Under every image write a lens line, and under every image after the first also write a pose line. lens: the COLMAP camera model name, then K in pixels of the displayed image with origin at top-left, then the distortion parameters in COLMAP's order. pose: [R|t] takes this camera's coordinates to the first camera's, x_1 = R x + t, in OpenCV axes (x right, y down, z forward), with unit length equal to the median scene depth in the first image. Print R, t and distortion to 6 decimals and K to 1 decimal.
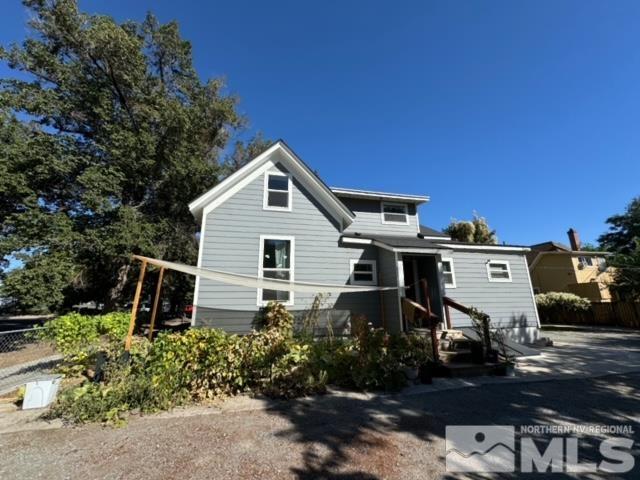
lens RADIAL K [[257.3, 0, 319.4], [0, 257.3, 239.1], [0, 0, 1]] dist [-0.009474, 0.004008]
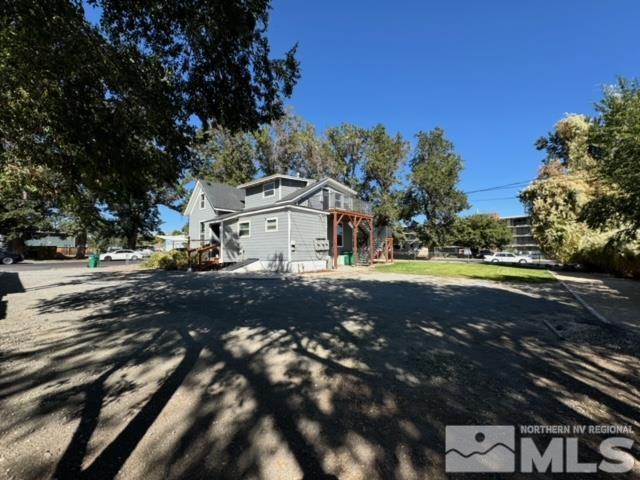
lens RADIAL K [[255.1, 0, 321.8], [0, 255.1, 236.4], [0, 0, 1]] dist [-0.003126, 0.000095]
pose [[0.607201, -0.038171, -0.793631, 1.988308], [0.191536, 0.976421, 0.099580, 0.095489], [0.771117, -0.212474, 0.600195, 0.300945]]
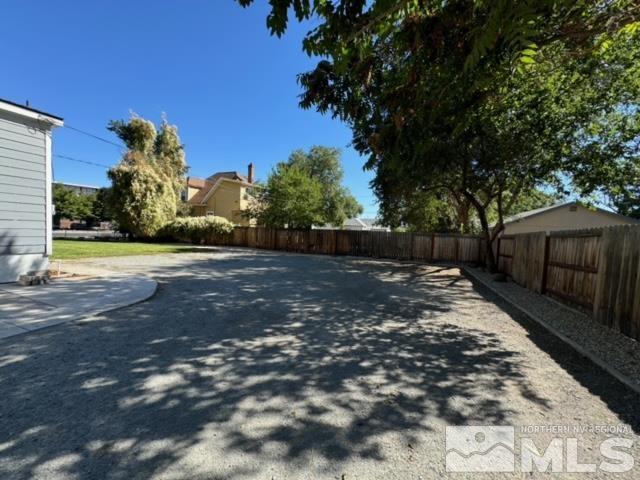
lens RADIAL K [[255.1, 0, 321.8], [0, 255.1, 236.4], [0, 0, 1]] dist [-0.003126, 0.000095]
pose [[0.567749, 0.010671, 0.823133, 0.641483], [-0.240240, 0.958536, 0.153277, 0.052136], [-0.787367, -0.284772, 0.546771, 0.159673]]
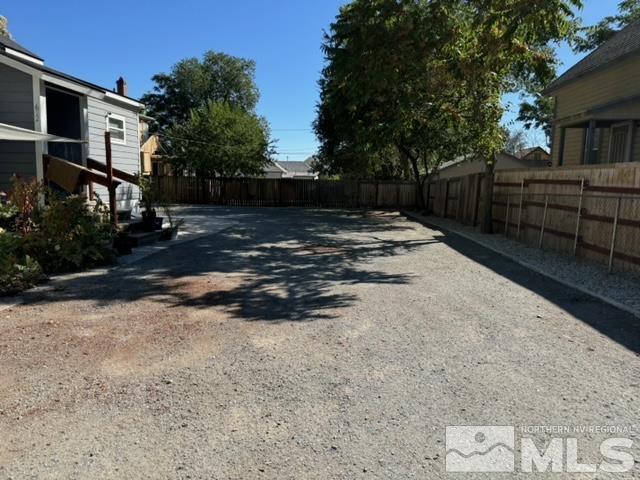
lens RADIAL K [[456.4, 0, 321.4], [0, 456.4, 260.2], [0, 0, 1]] dist [0.002184, -0.007174]
pose [[0.287899, -0.147959, 0.946162, -0.440534], [-0.255289, 0.940384, 0.224735, 0.029115], [-0.923007, -0.306246, 0.232963, 0.004417]]
